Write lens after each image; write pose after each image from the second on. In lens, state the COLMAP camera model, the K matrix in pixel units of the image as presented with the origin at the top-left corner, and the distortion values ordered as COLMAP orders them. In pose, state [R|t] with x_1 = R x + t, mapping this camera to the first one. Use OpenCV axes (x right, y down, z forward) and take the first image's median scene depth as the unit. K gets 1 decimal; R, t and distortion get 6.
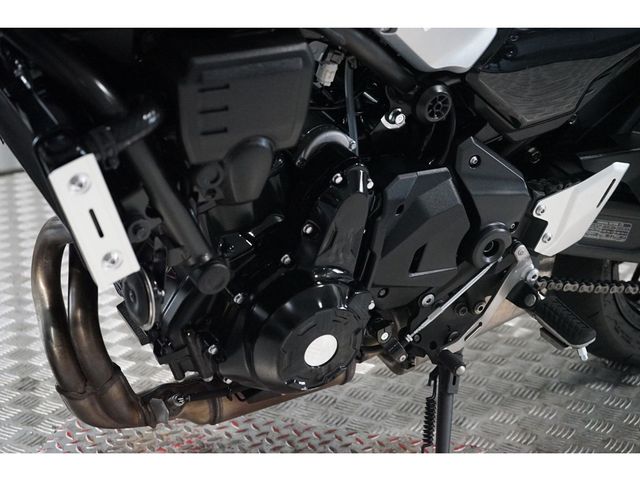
lens RADIAL K [[1169.7, 0, 320.0], [0, 1169.7, 240.0], [0, 0, 1]] dist [-0.036176, -0.148029]
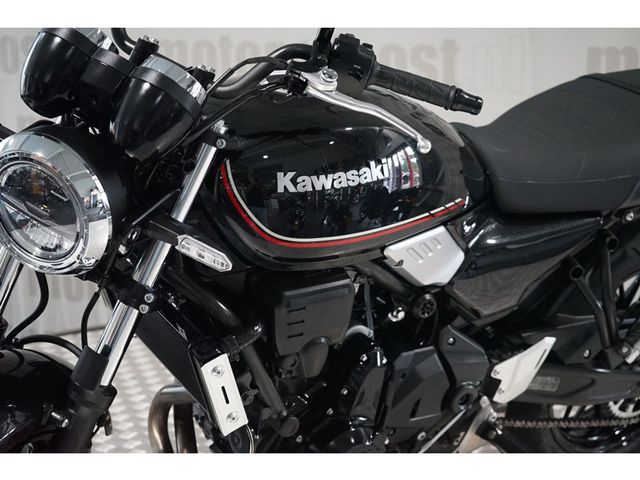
lens RADIAL K [[1169.7, 0, 320.0], [0, 1169.7, 240.0], [0, 0, 1]] dist [-0.036176, -0.148029]
pose [[0.998865, -0.018549, 0.043876, -0.097274], [0.023339, 0.993510, -0.111322, -0.033851], [-0.041527, 0.112219, 0.992815, -0.482601]]
